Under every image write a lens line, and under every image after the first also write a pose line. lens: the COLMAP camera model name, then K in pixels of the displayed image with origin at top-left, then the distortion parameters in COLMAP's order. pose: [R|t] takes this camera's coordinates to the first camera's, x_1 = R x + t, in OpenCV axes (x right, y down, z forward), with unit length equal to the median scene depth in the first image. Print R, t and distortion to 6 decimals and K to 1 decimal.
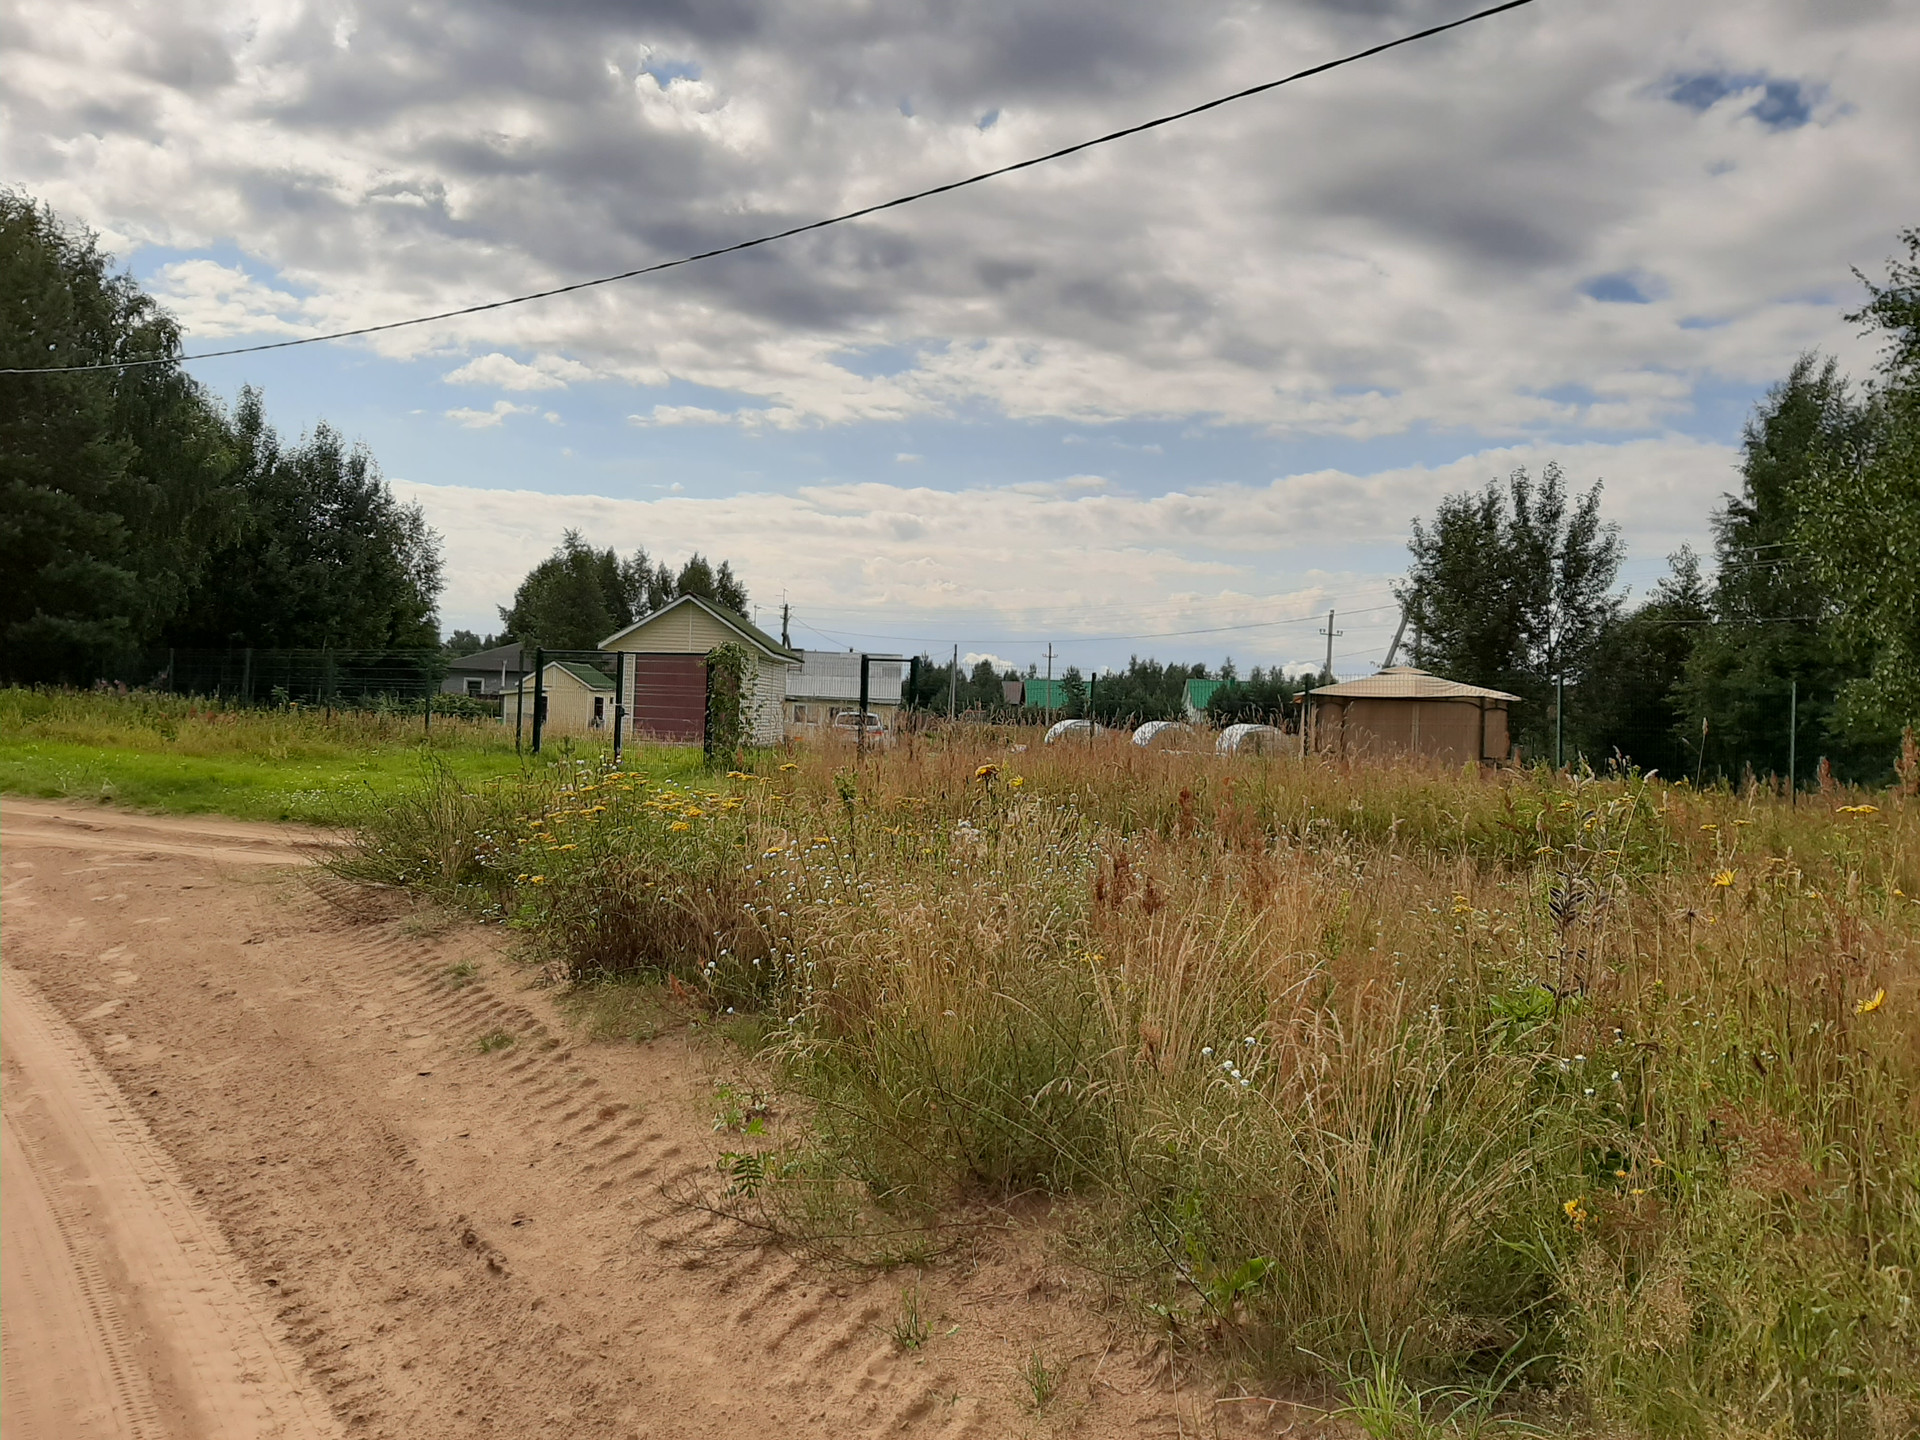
lens RADIAL K [[1465.9, 0, 960.0], [0, 1465.9, 720.0], [0, 0, 1]] dist [-0.155167, -0.003669]
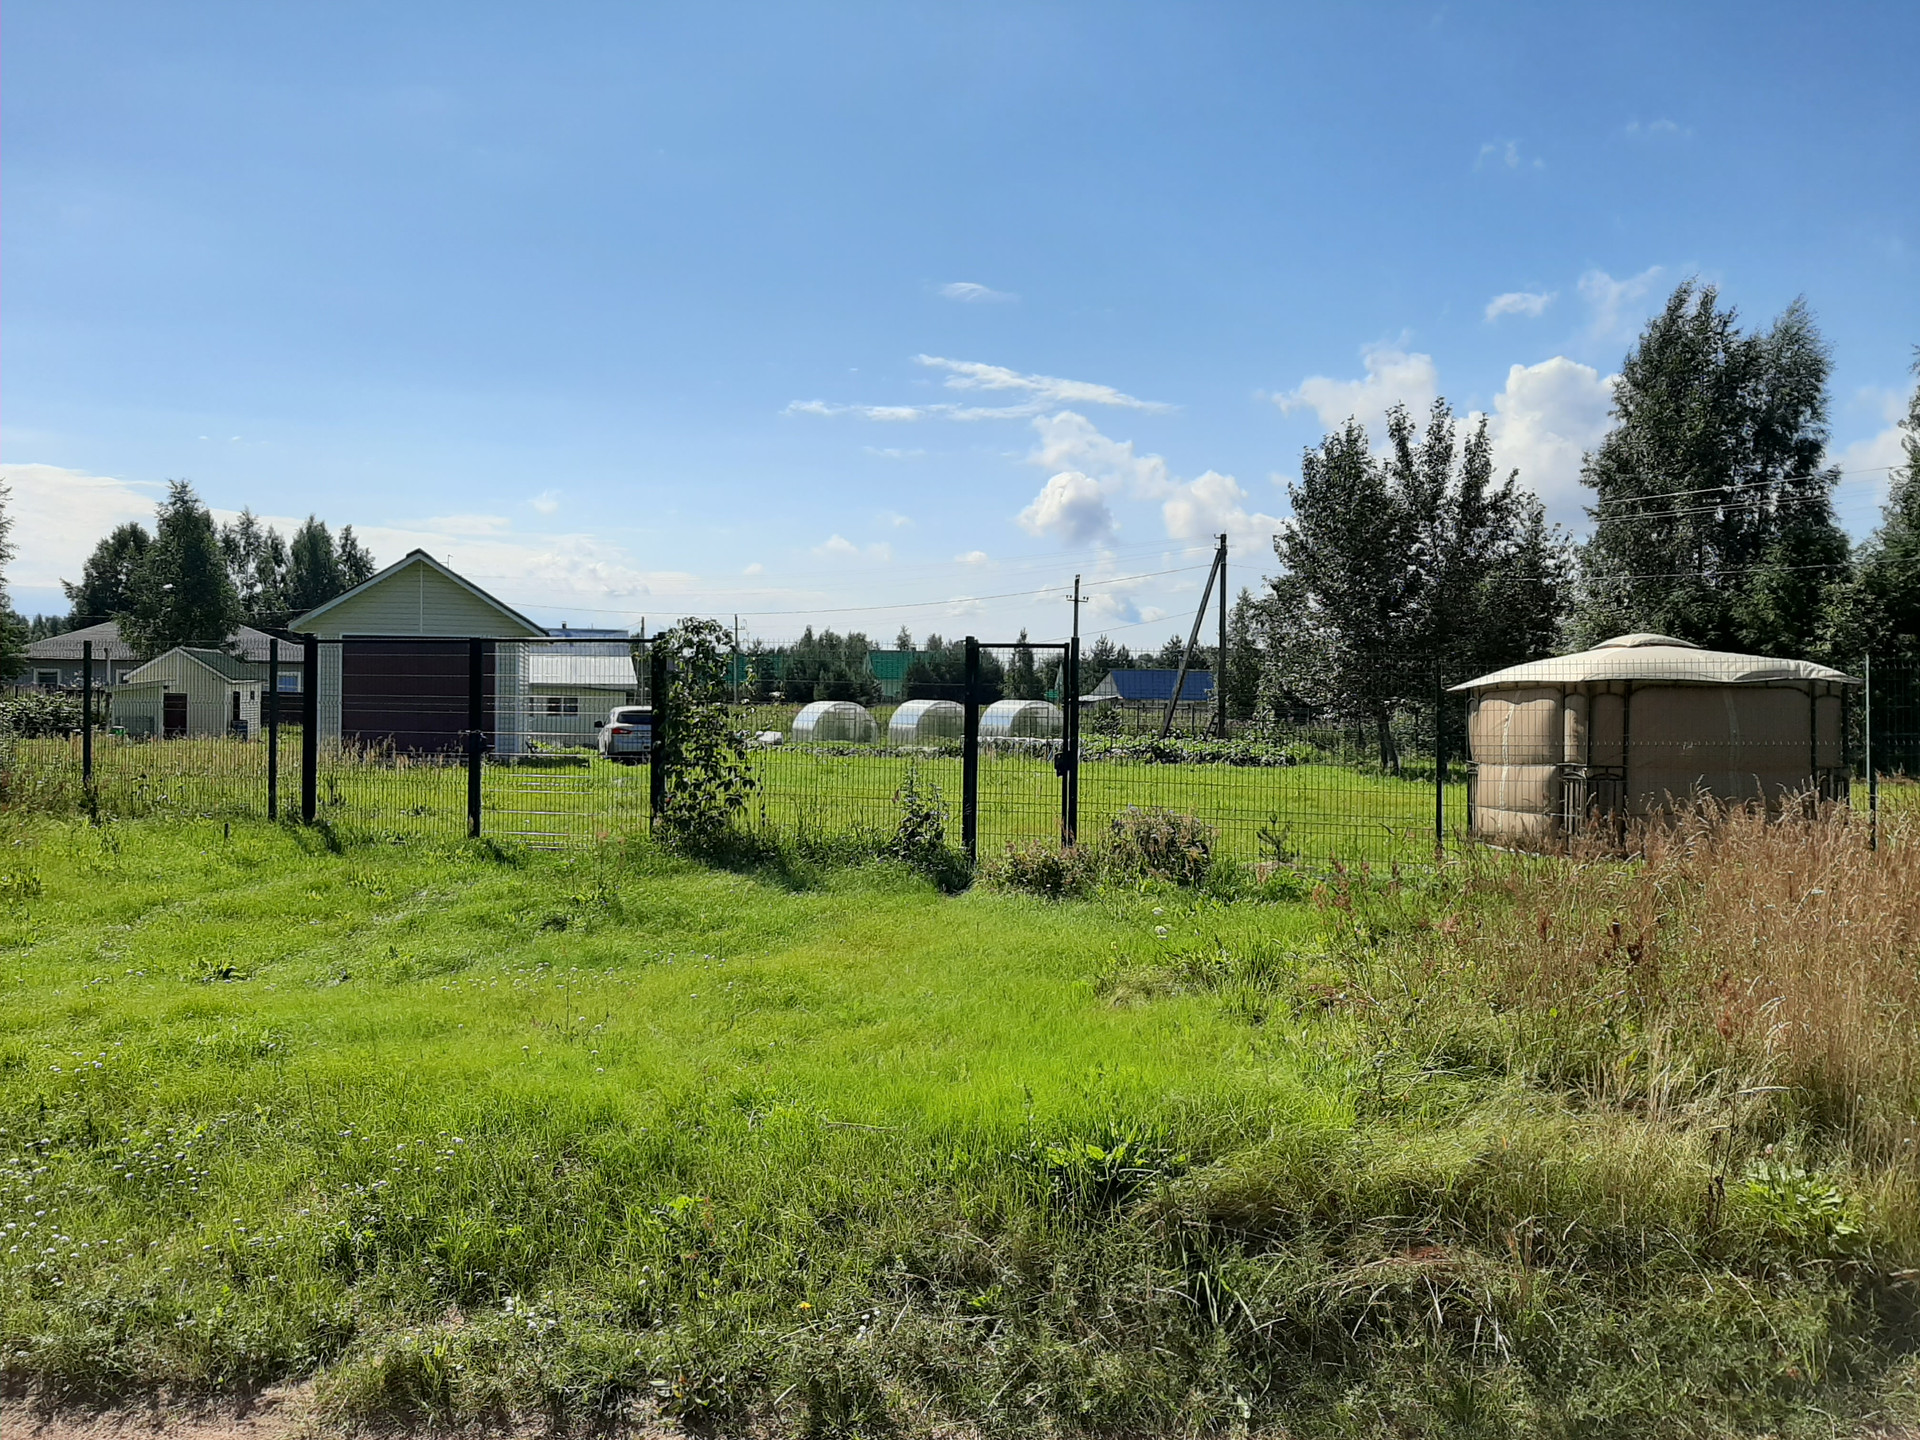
lens RADIAL K [[1434.6, 0, 960.0], [0, 1434.6, 720.0], [0, 0, 1]] dist [-0.095283, 0.000264]
pose [[0.960709, -0.032947, 0.275594, -0.075681], [0.026838, 0.999304, 0.025908, -0.008436], [-0.276255, -0.017493, 0.960925, 0.155140]]
